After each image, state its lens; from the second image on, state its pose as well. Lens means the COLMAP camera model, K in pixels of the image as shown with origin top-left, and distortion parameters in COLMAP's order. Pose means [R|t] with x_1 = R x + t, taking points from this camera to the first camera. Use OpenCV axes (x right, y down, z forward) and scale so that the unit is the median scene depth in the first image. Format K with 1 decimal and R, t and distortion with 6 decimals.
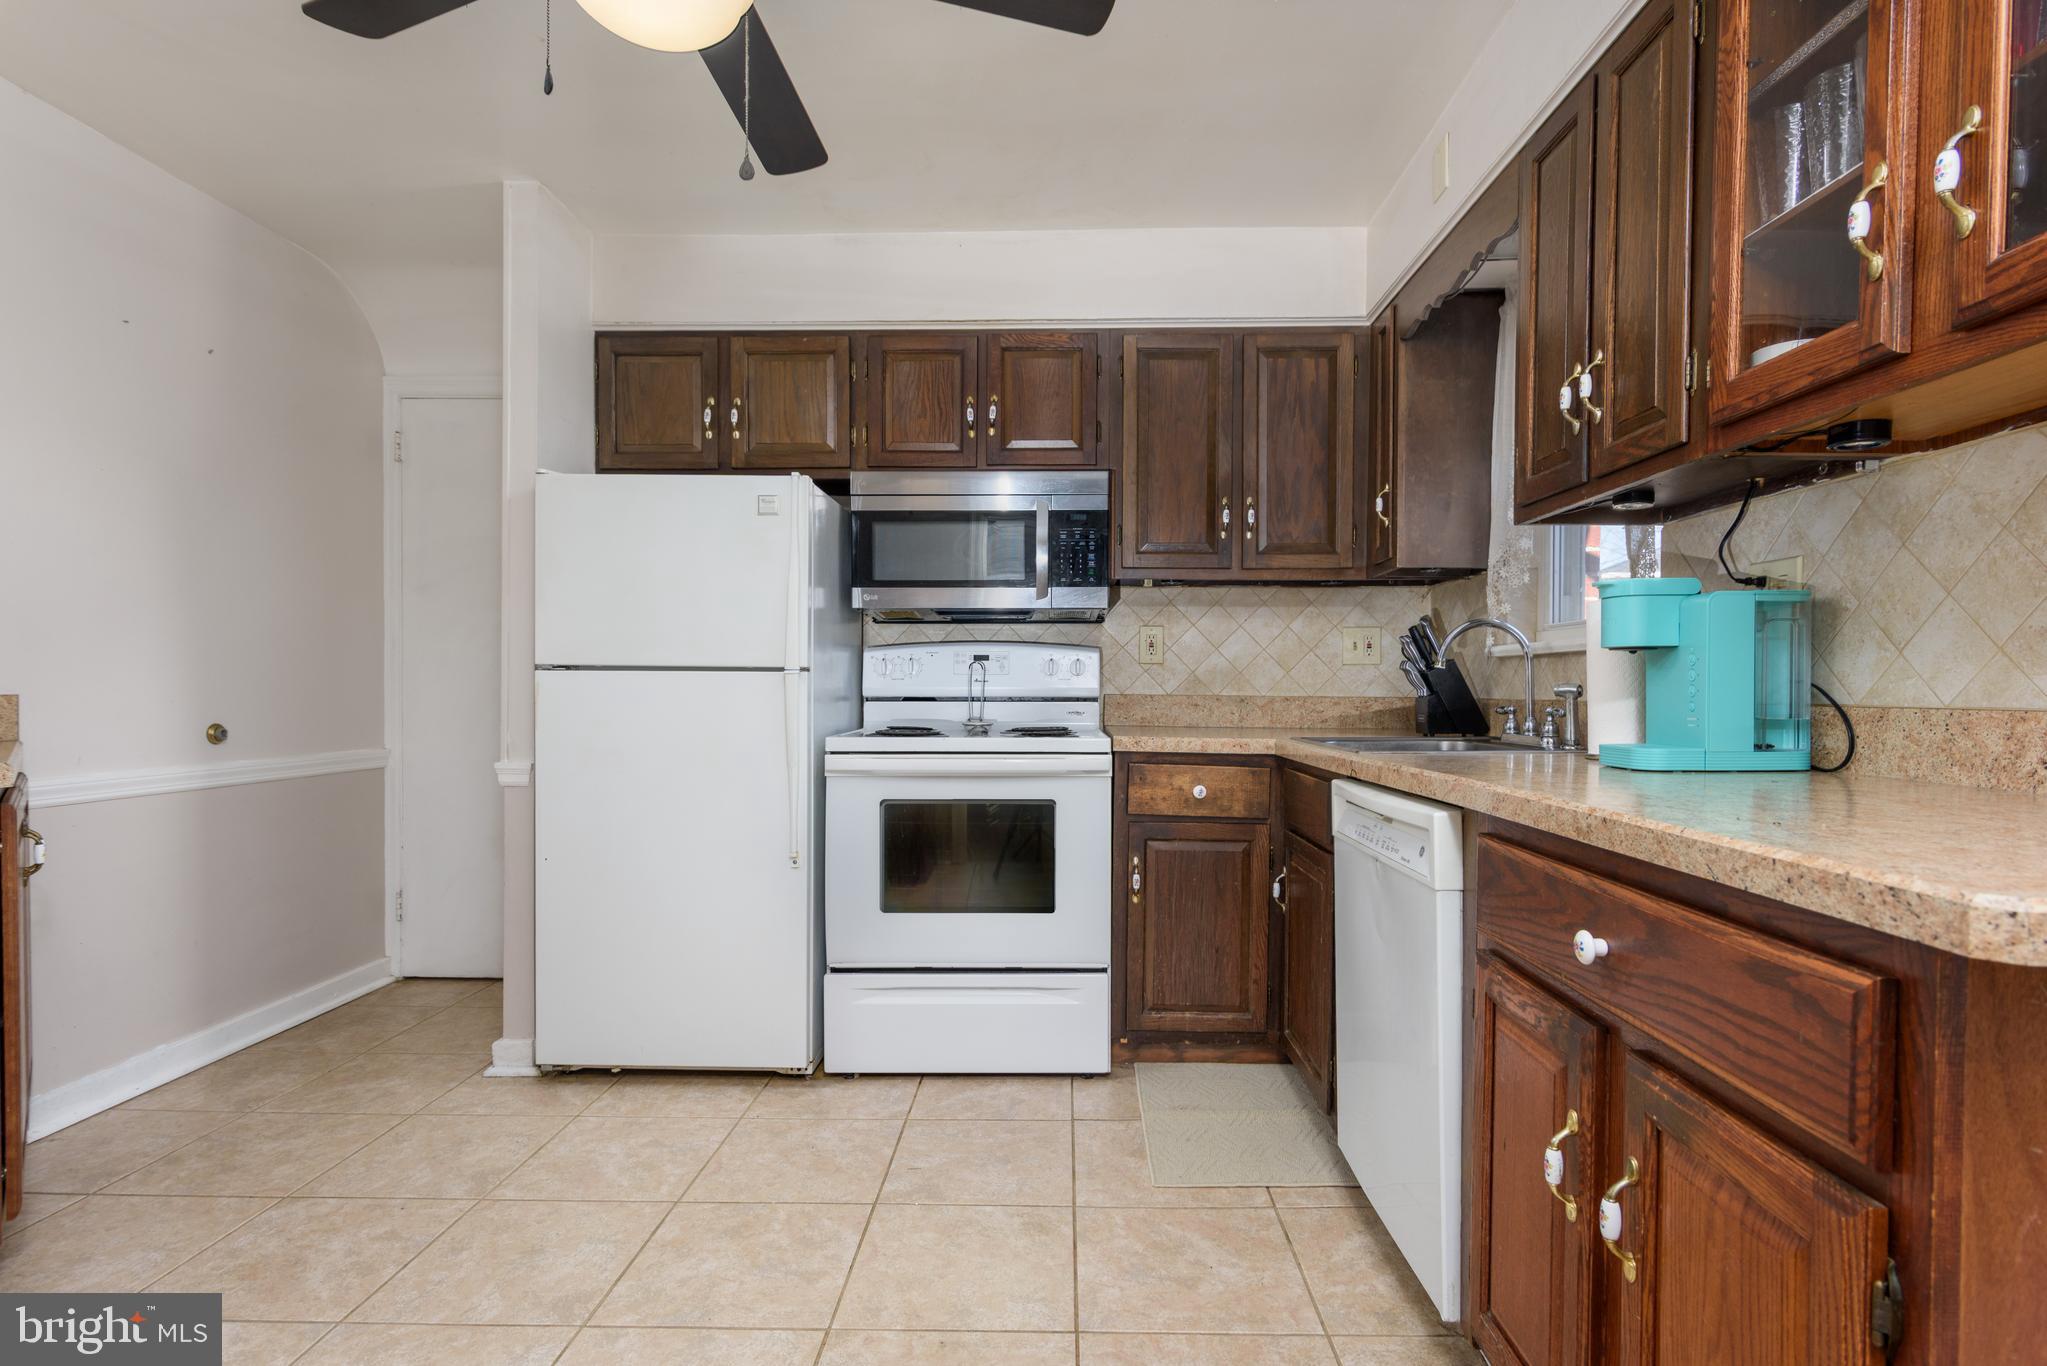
lens RADIAL K [[1004.3, 0, 1040.8], [0, 1004.3, 704.9], [0, 0, 1]] dist [0.003465, -0.001068]
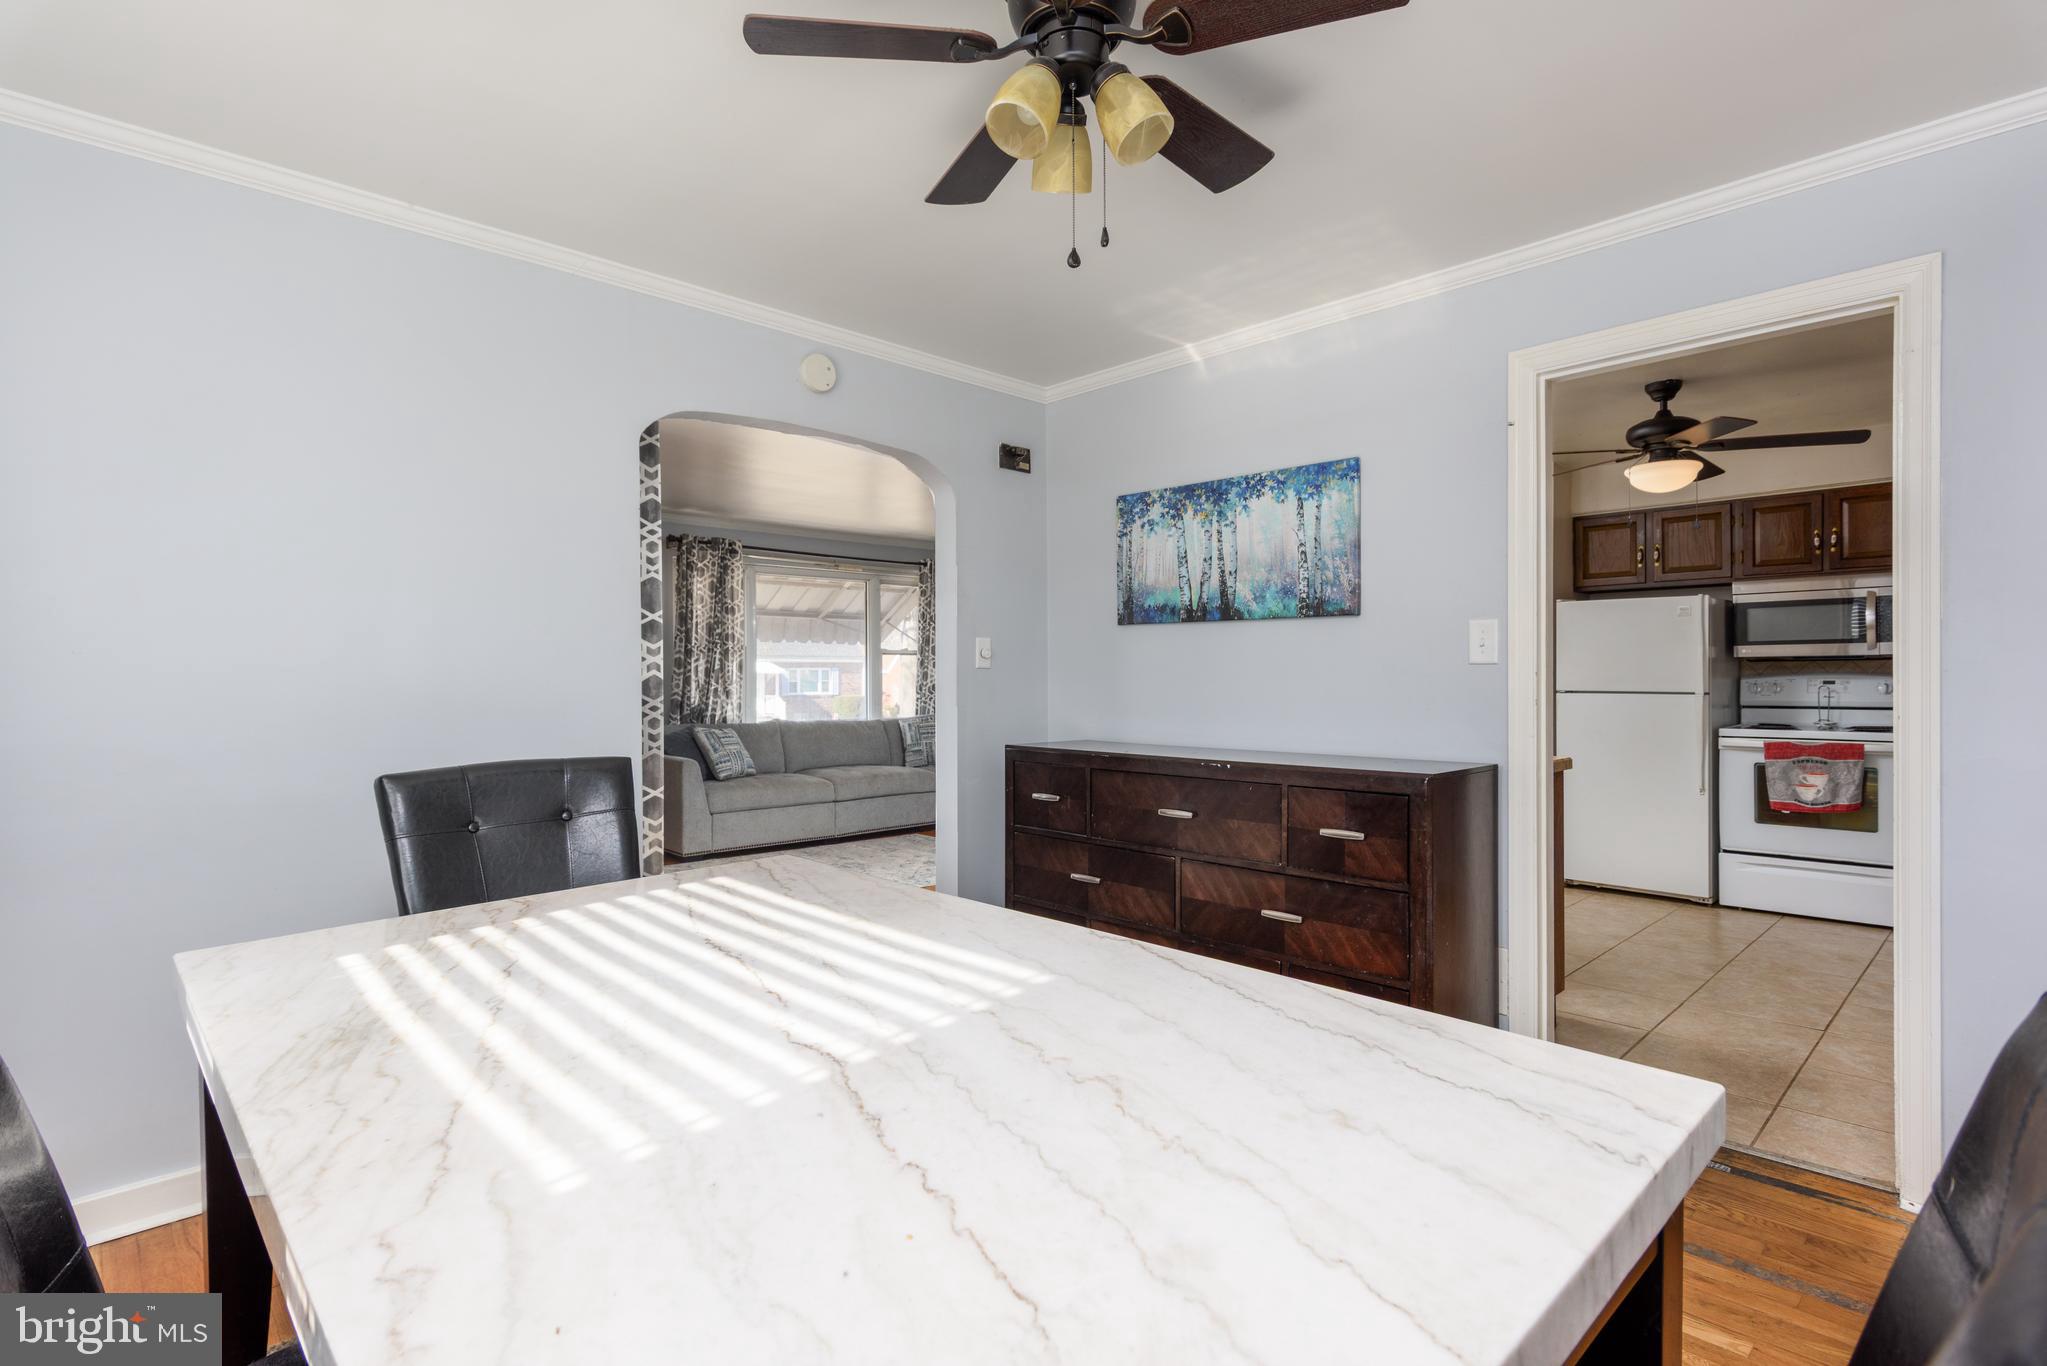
lens RADIAL K [[1004.3, 0, 1021.9], [0, 1004.3, 671.5], [0, 0, 1]] dist [0.003465, -0.001068]
pose [[0.716711, -0.009052, -0.697312, 0.166060], [-0.007446, 0.999759, -0.020631, -0.024356], [0.697331, 0.019979, 0.716471, -1.267030]]
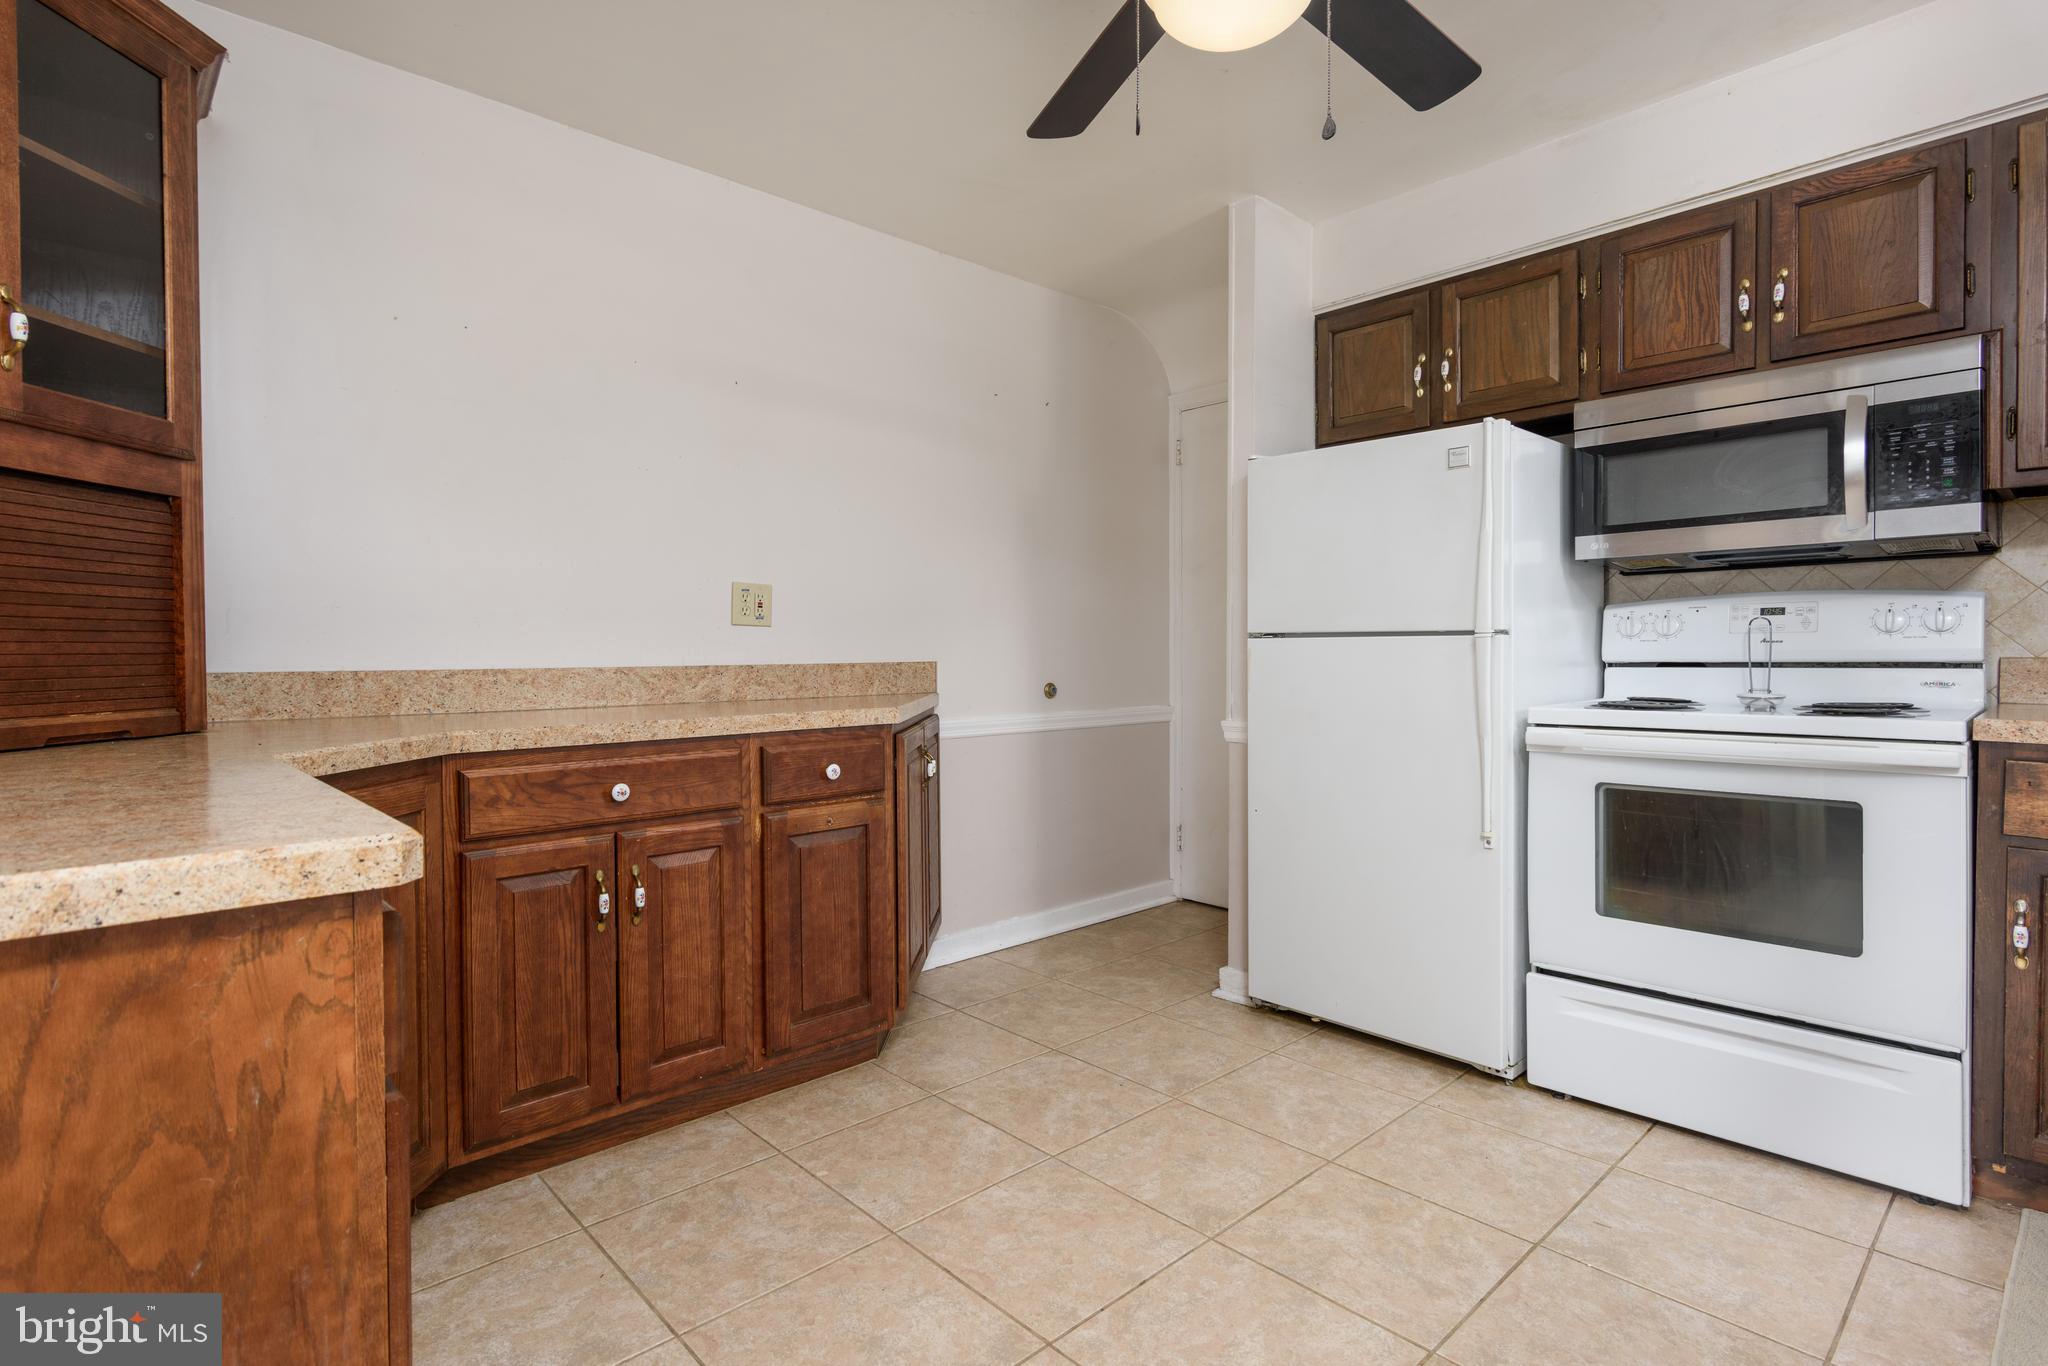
lens RADIAL K [[1004.8, 0, 1036.8], [0, 1004.8, 668.1], [0, 0, 1]] dist [0.003465, -0.001068]
pose [[0.697263, 0.003329, -0.716808, 0.118763], [-0.004668, 0.999989, 0.000103, -0.000775], [0.716801, 0.003274, 0.697271, 0.061094]]
